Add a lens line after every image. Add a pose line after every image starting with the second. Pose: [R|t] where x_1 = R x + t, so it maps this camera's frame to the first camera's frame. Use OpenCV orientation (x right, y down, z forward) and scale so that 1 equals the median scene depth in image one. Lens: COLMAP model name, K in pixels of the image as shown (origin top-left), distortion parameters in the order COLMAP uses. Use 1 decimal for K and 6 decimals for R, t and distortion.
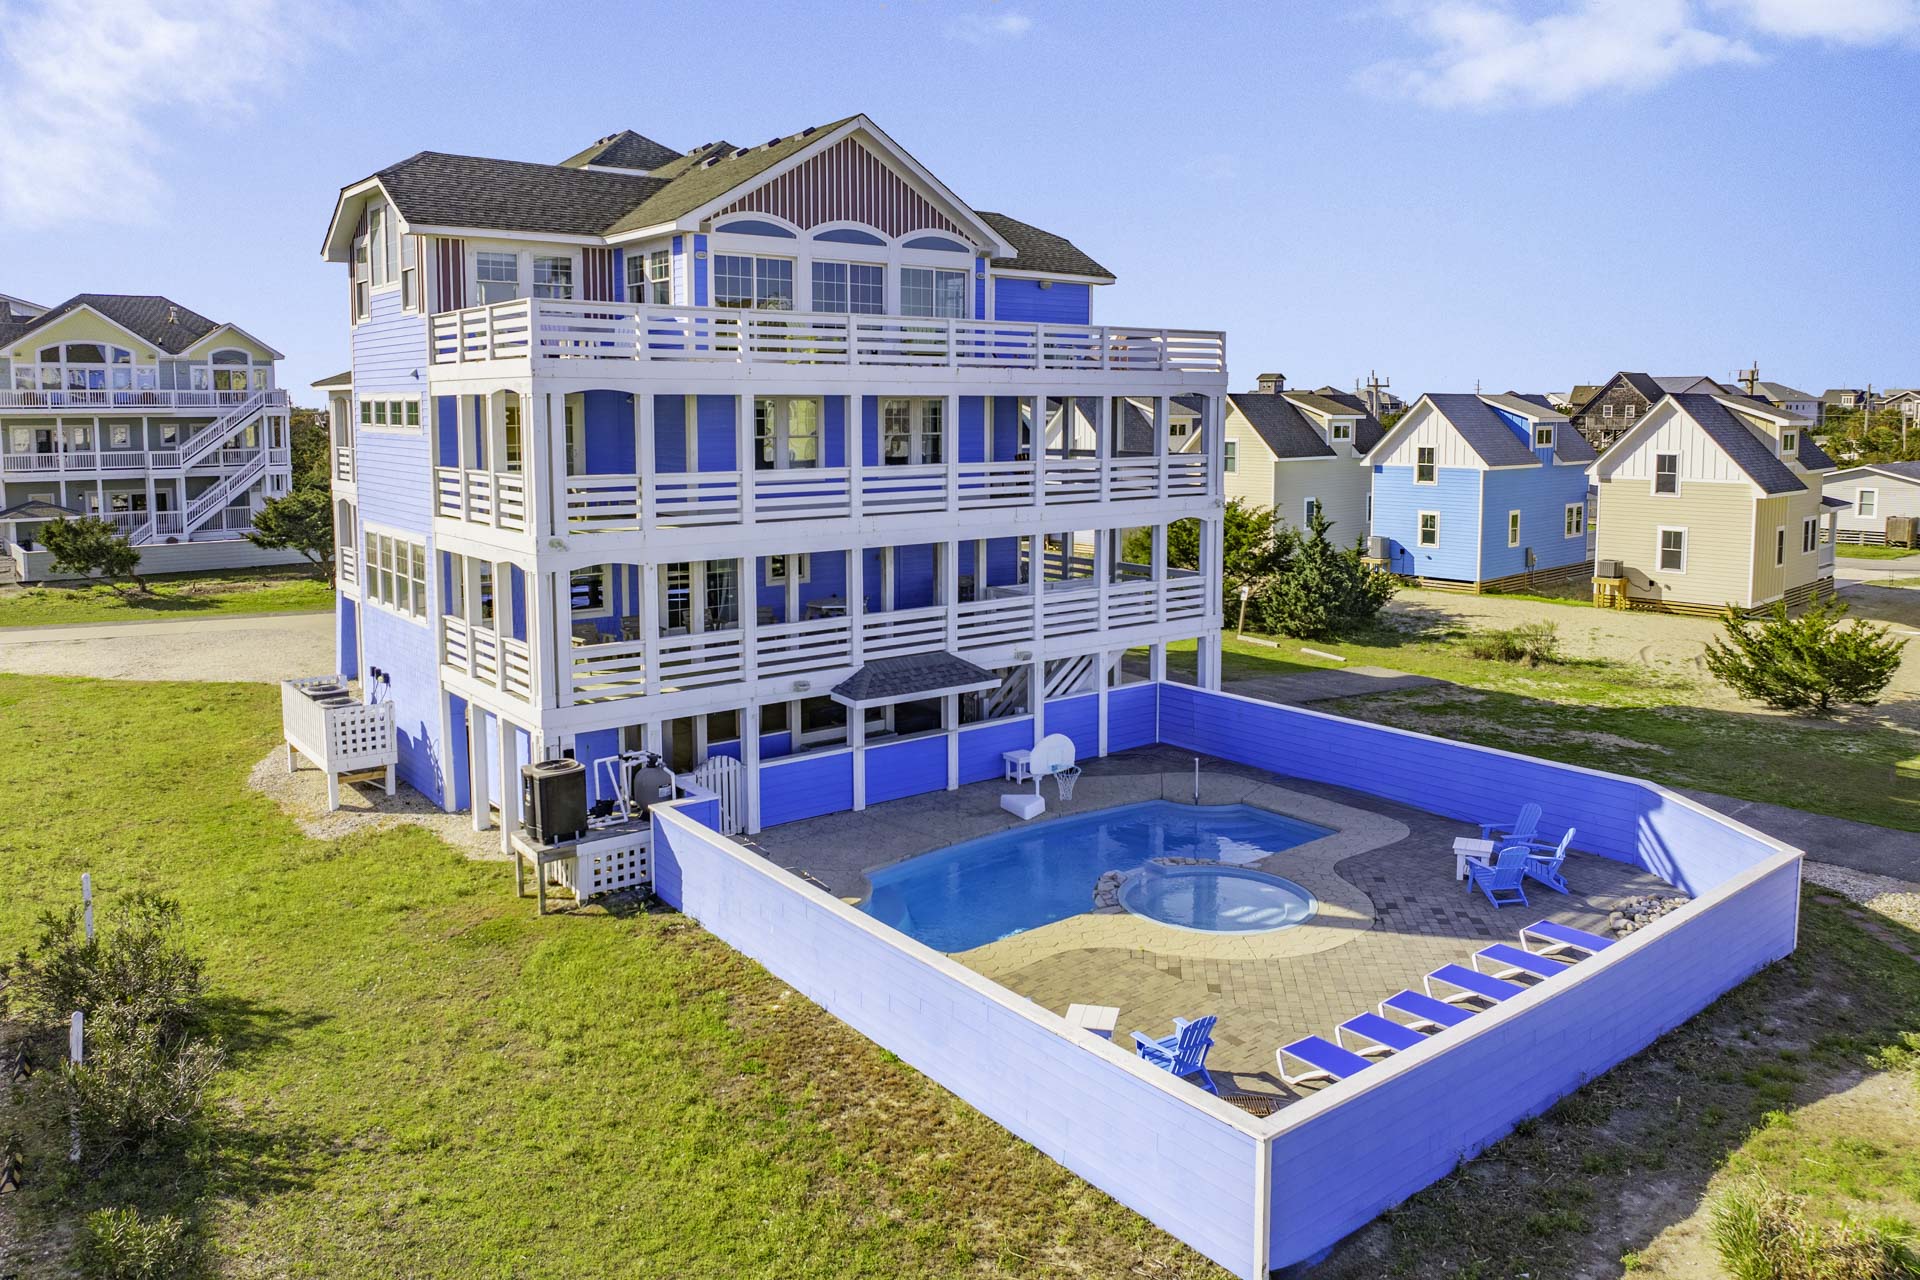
lens RADIAL K [[1352.7, 0, 992.0], [0, 1352.7, 528.2], [0, 0, 1]] dist [-0.028082, -0.002110]
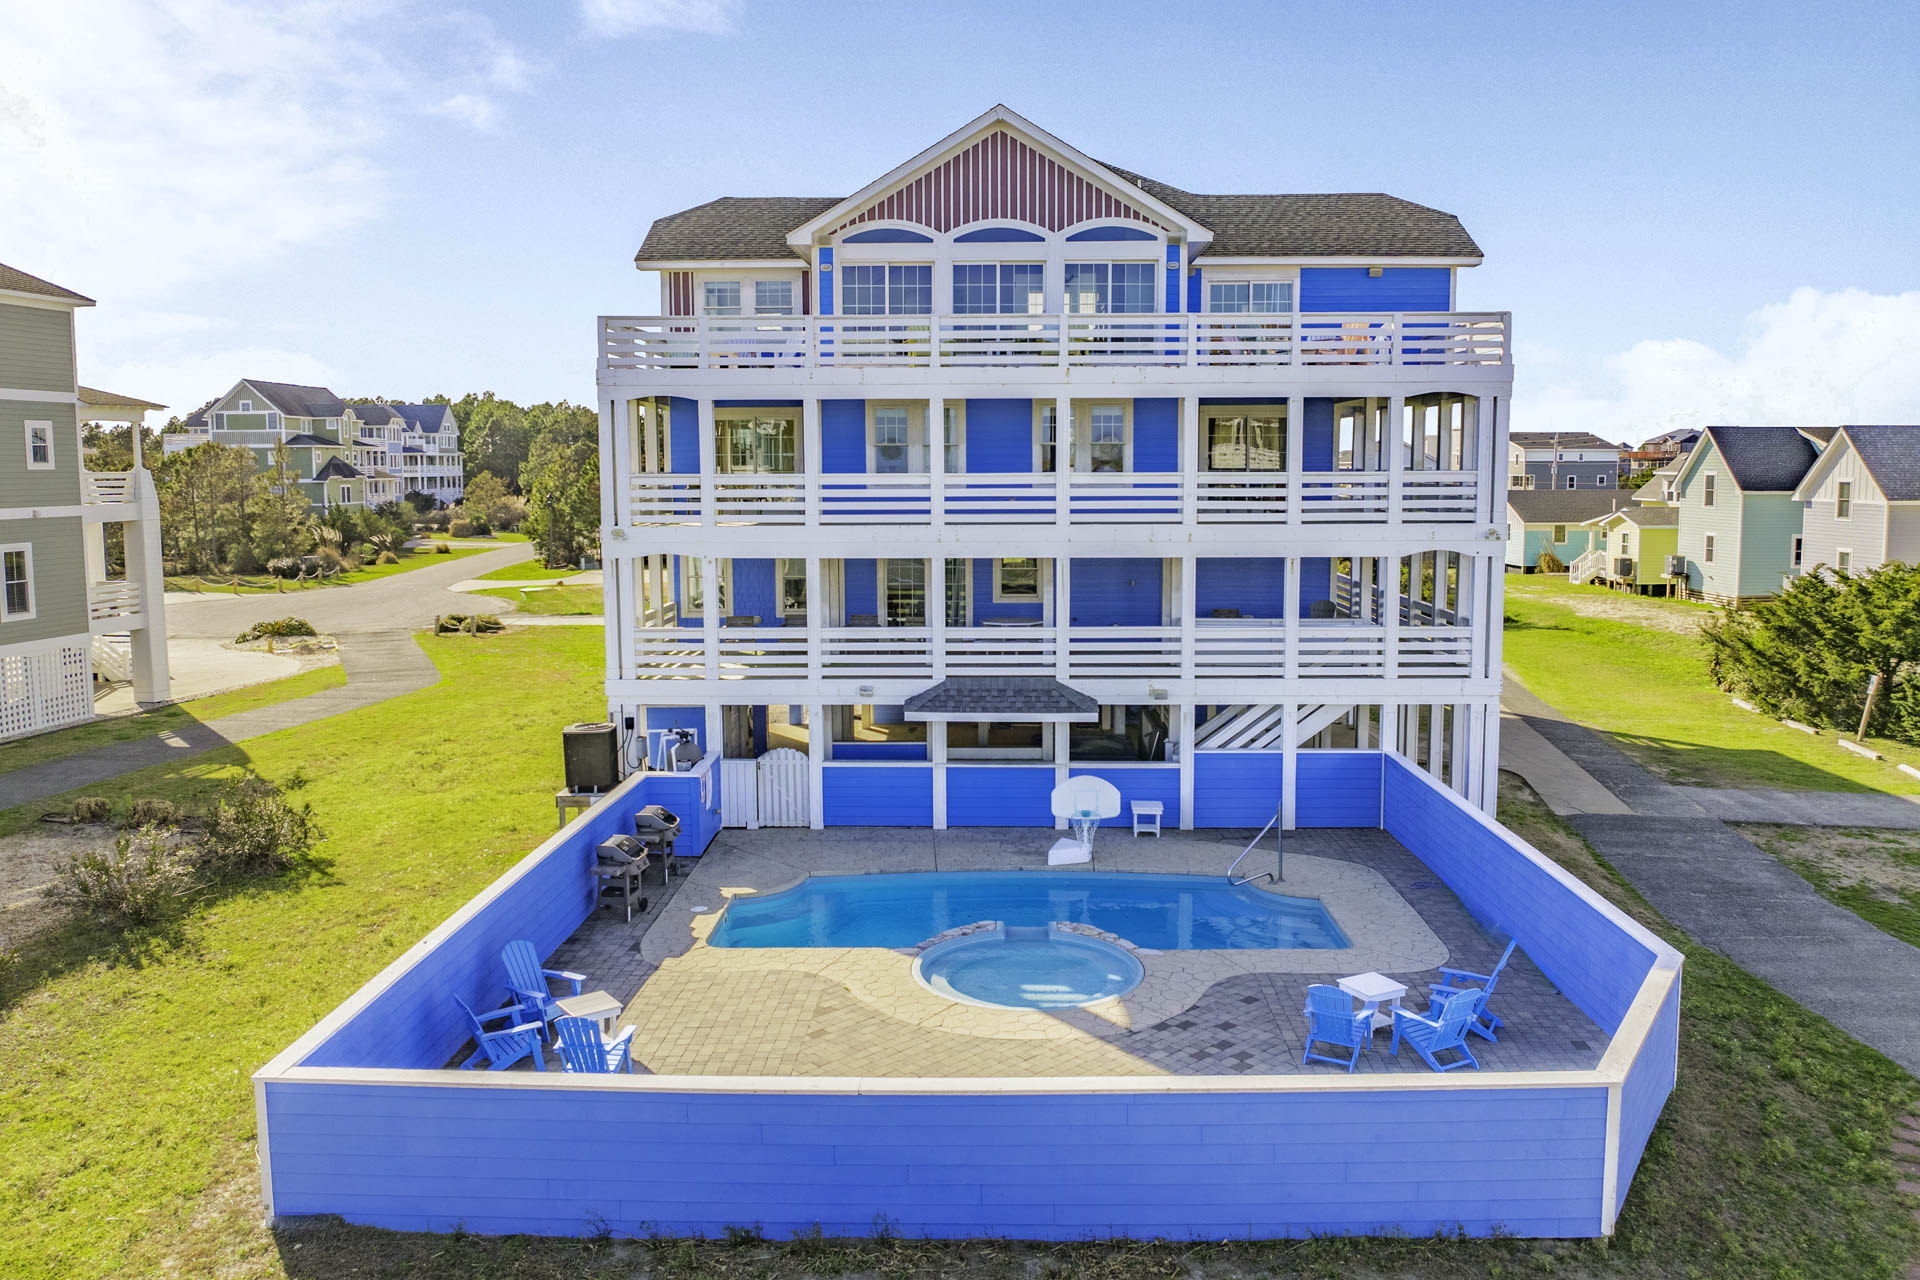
lens RADIAL K [[1436.3, 0, 1000.6], [0, 1436.3, 598.0], [0, 0, 1]] dist [-0.037698, -0.000631]
pose [[0.773876, 0.057769, -0.630697, 0.581192], [-0.053824, 0.998228, 0.025390, 0.015209], [0.631046, 0.014298, 0.775613, 0.231608]]
